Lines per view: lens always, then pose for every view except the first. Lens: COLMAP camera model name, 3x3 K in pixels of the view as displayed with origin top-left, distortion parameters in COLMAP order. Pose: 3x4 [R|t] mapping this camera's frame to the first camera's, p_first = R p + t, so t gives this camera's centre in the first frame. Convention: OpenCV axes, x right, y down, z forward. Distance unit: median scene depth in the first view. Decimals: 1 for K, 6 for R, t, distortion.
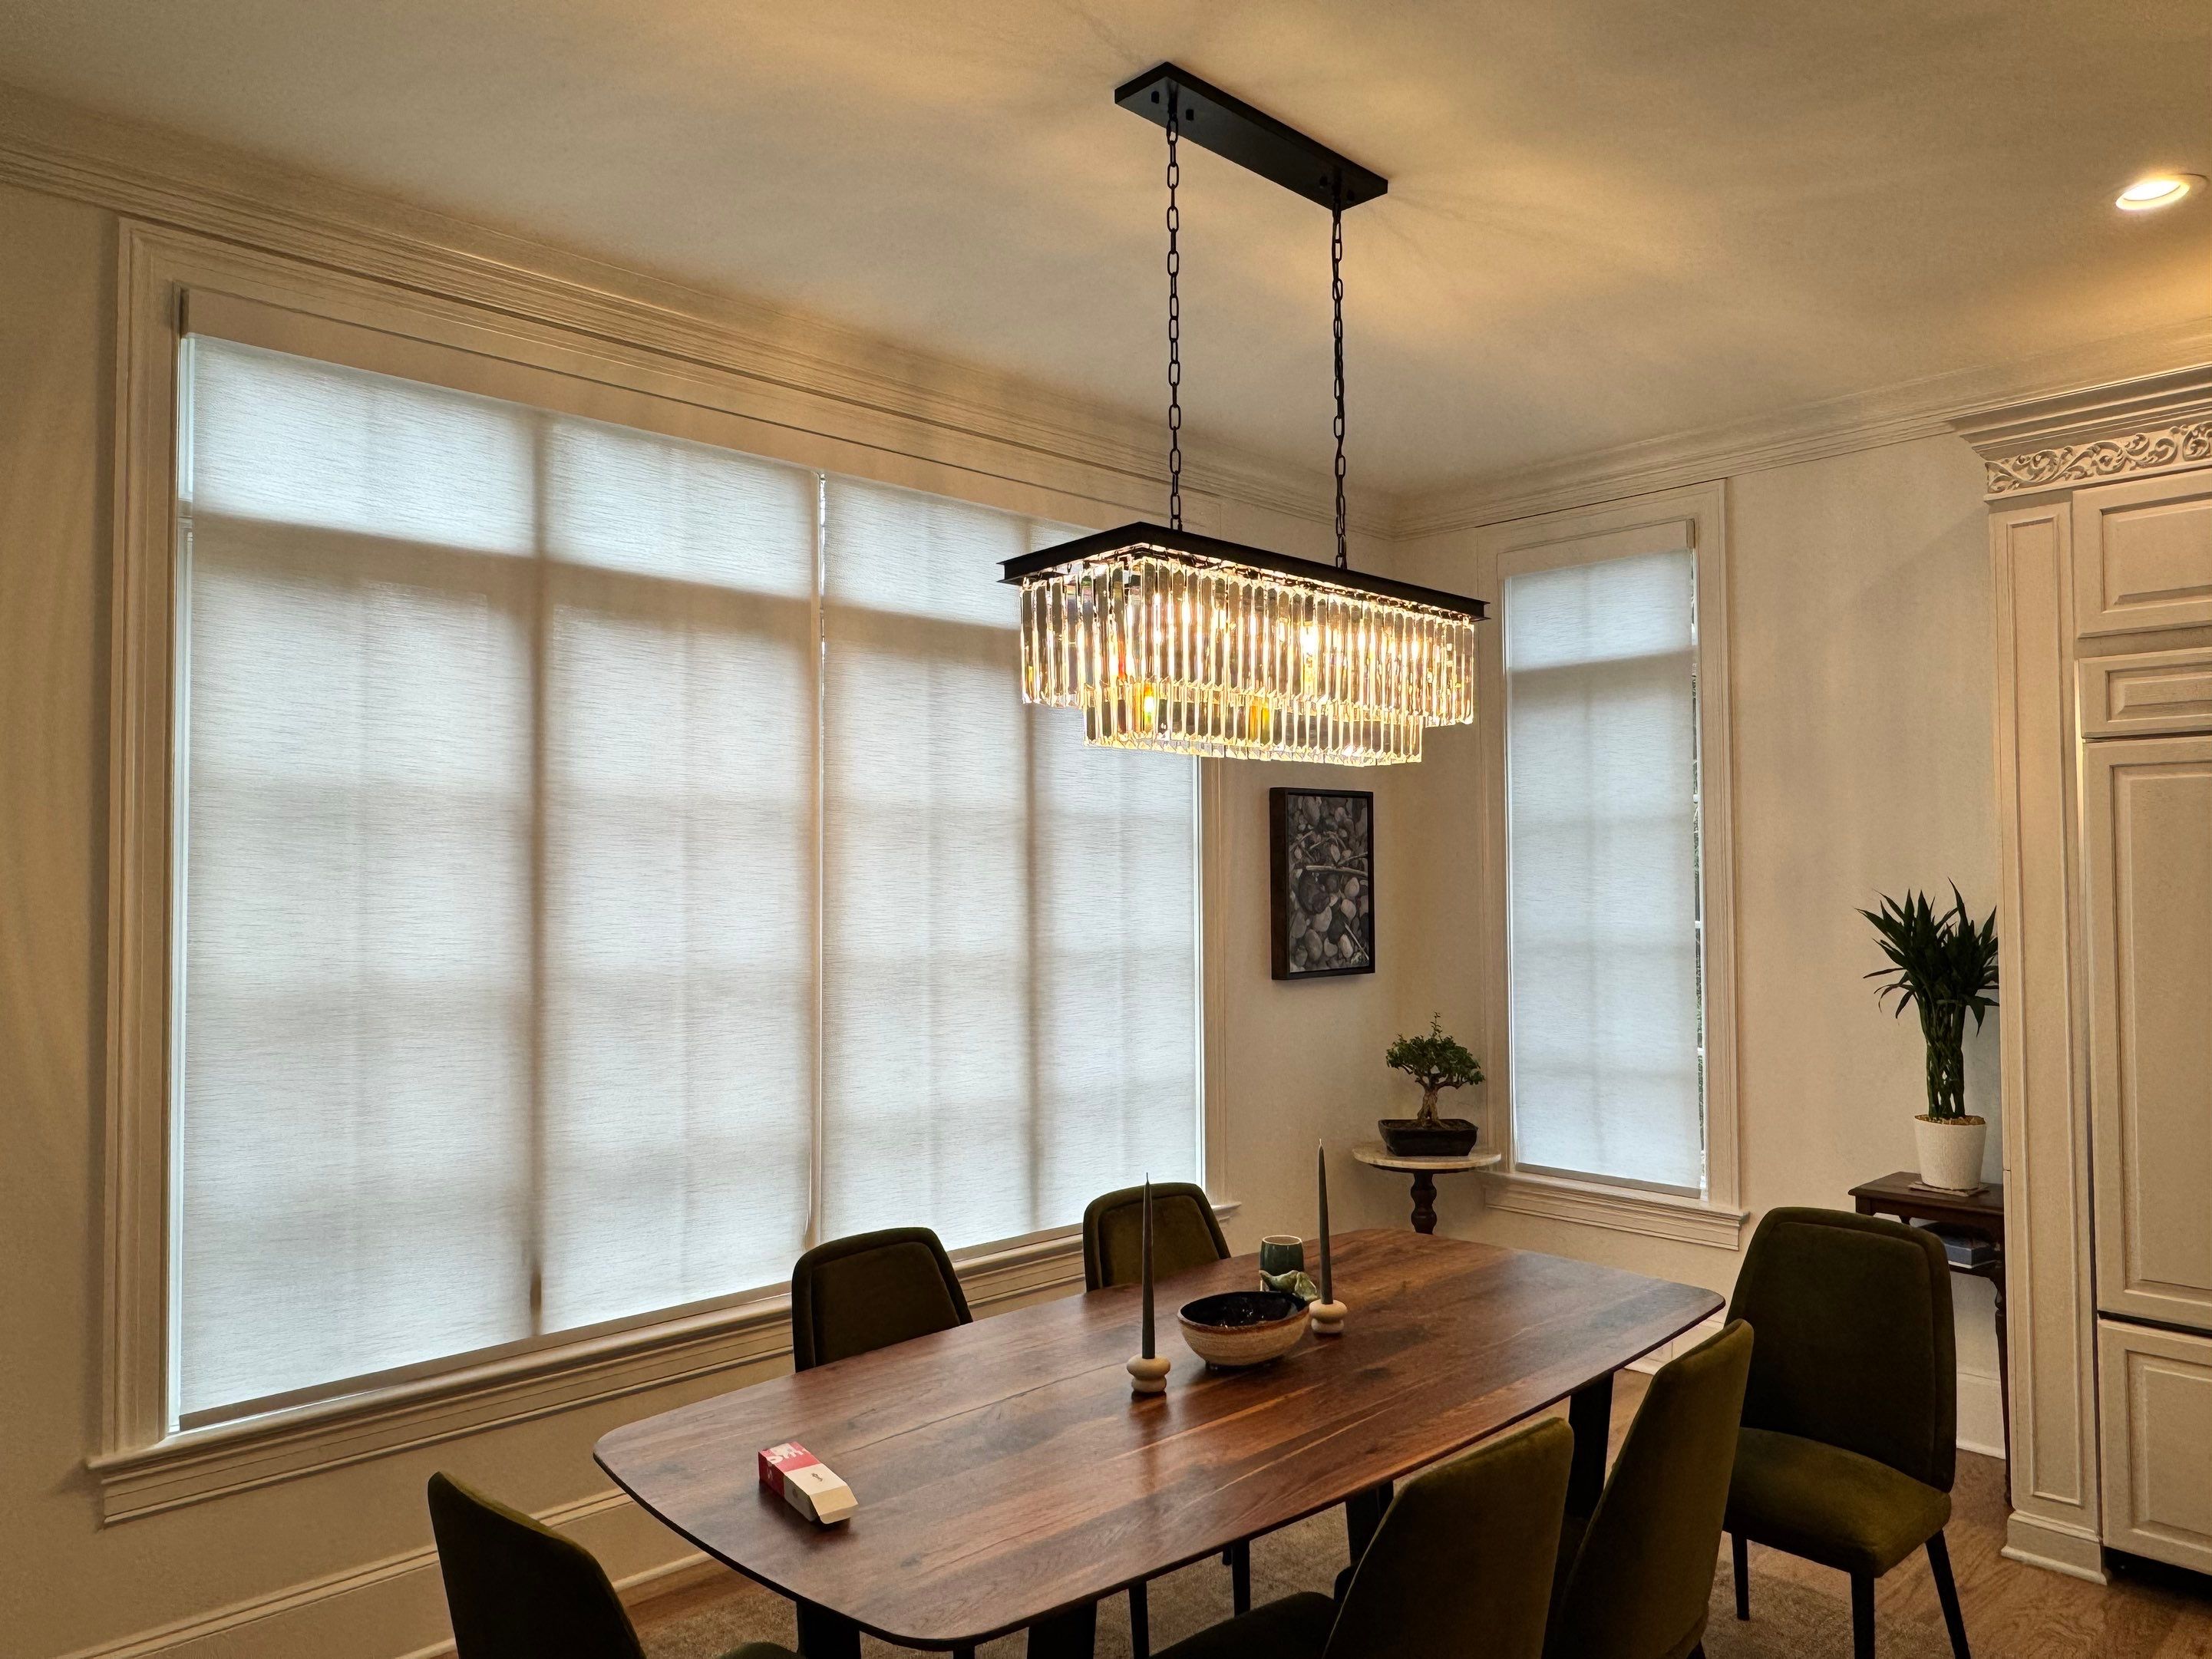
lens RADIAL K [[1537.5, 0, 1113.3], [0, 1537.5, 833.1], [0, 0, 1]] dist [0.032459, -0.009067]
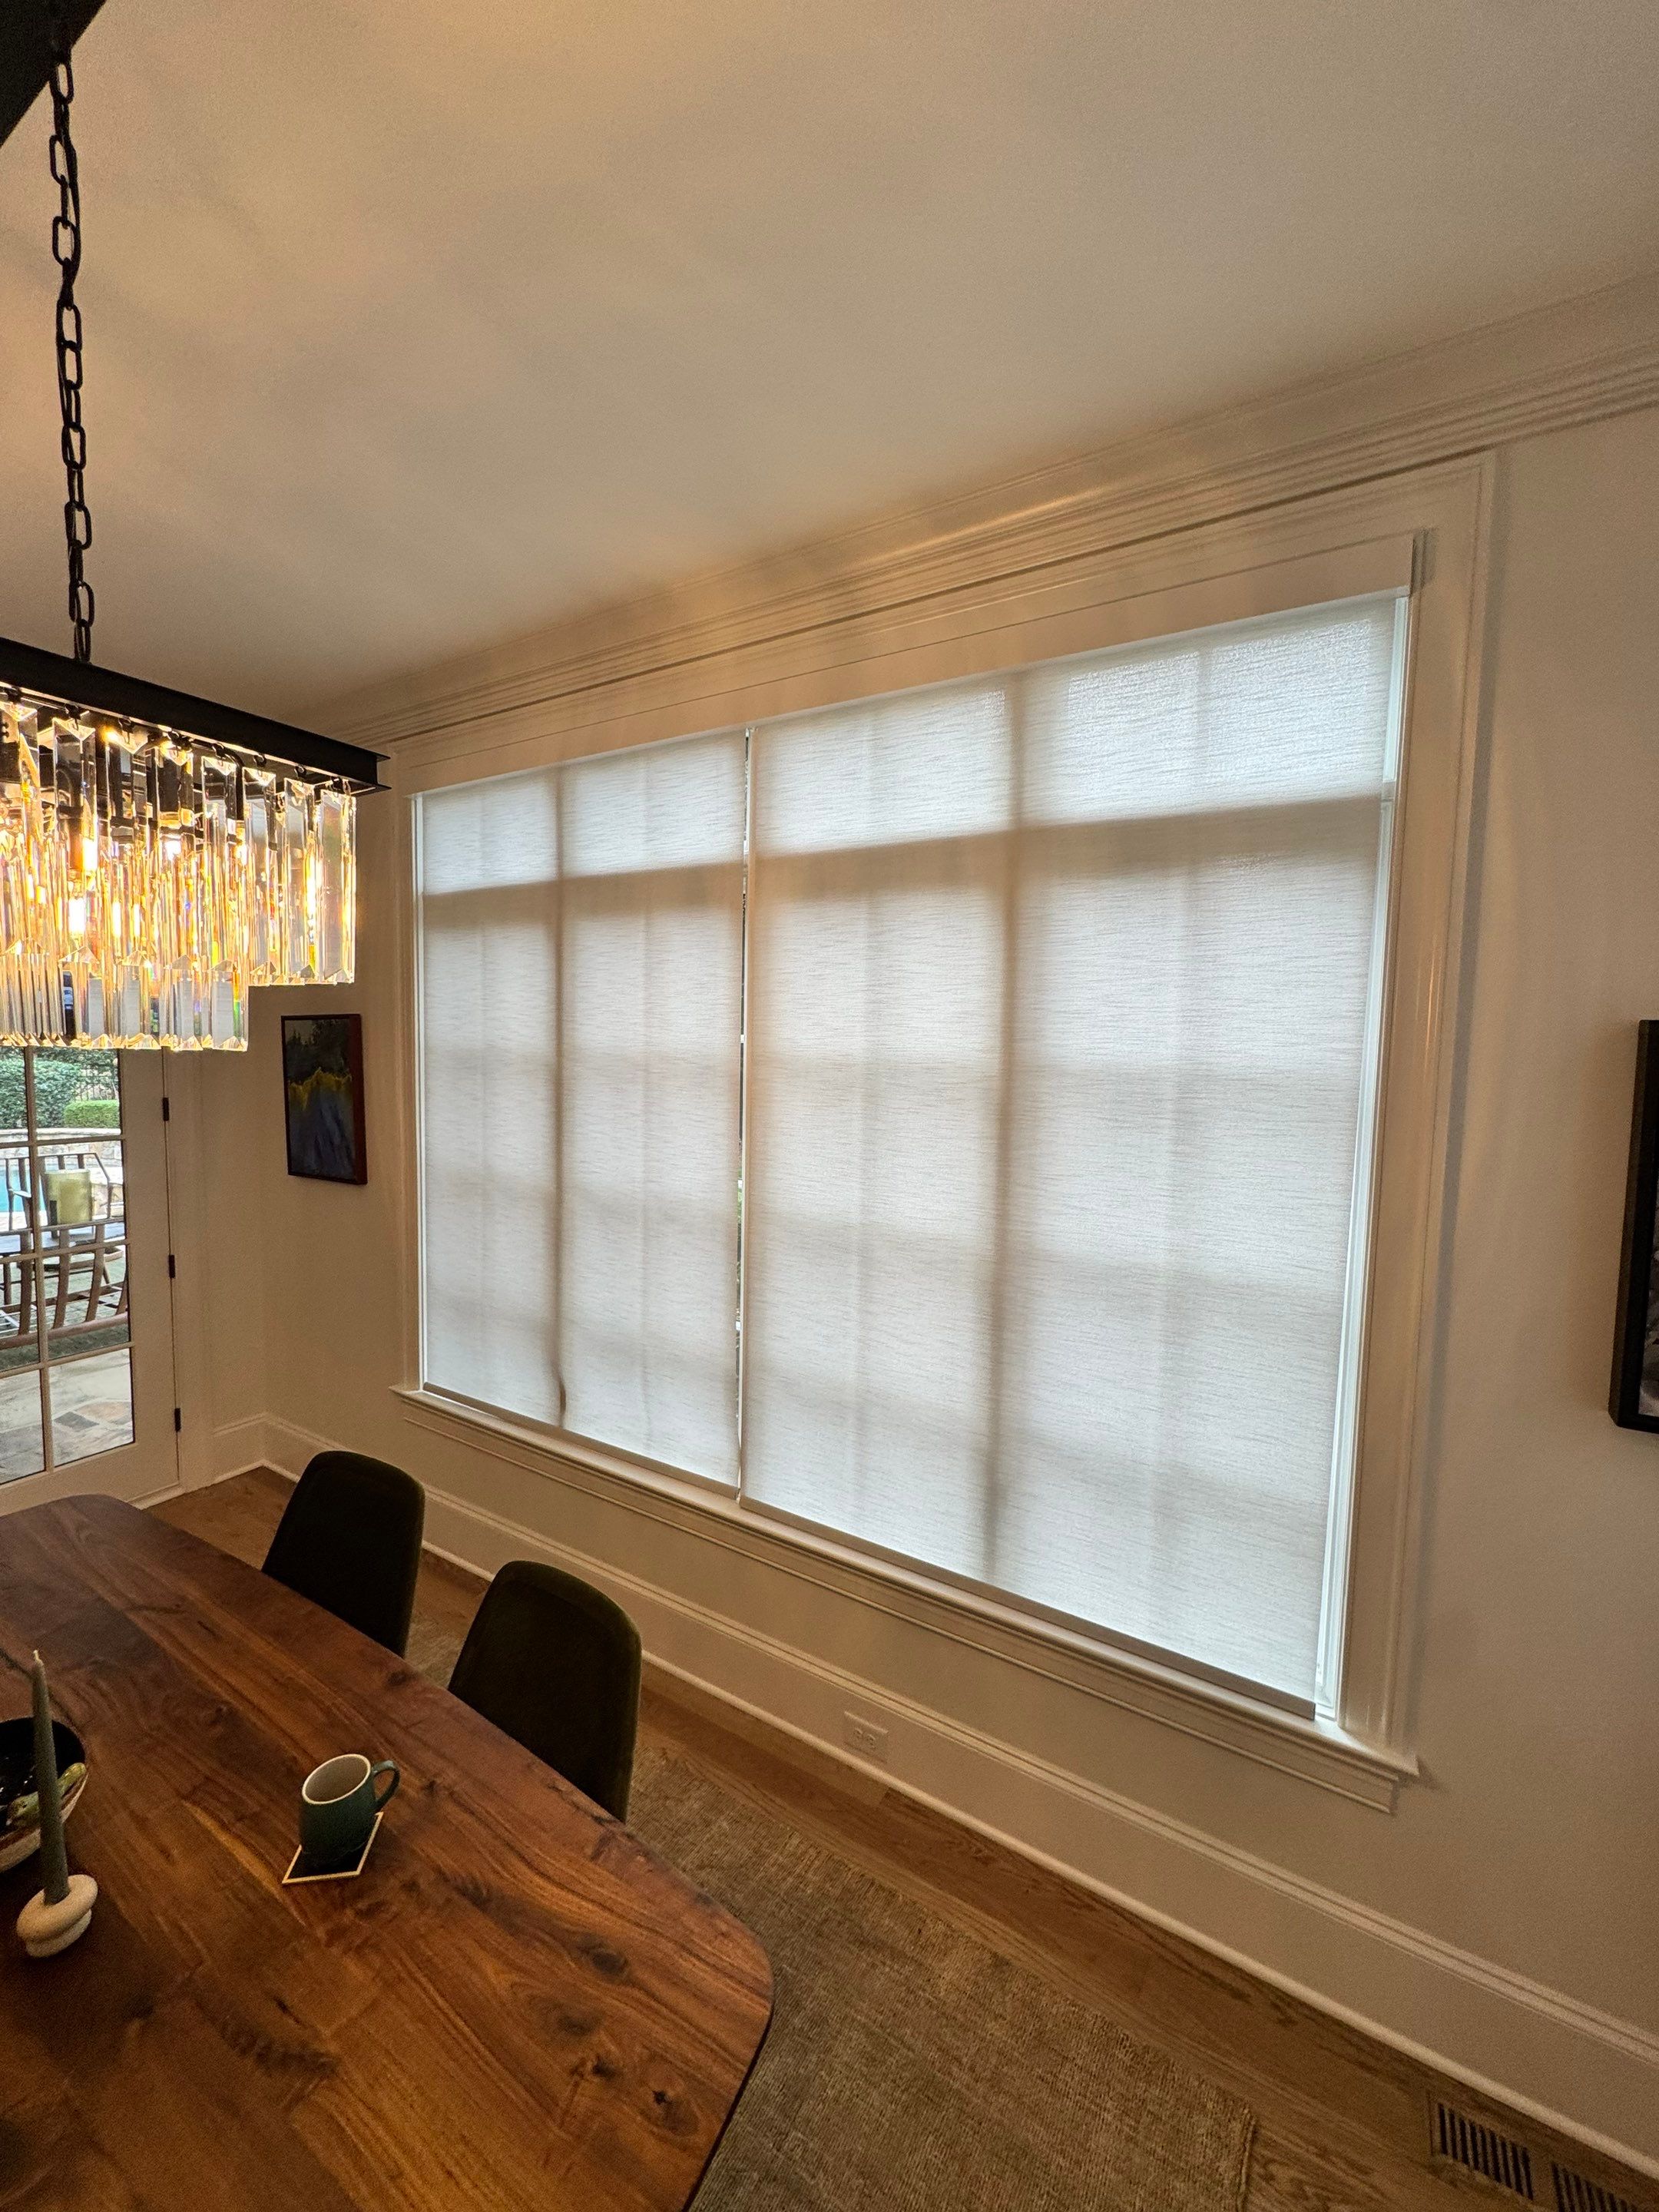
lens RADIAL K [[895.8, 0, 829.5], [0, 895.8, 1111.6], [0, 0, 1]] dist [-0.003148, 0.000954]
pose [[0.242853, 0.086570, -0.966192, 0.361924], [0.009540, 0.995749, 0.091616, -0.033968], [0.970016, -0.031467, 0.240995, 0.802180]]
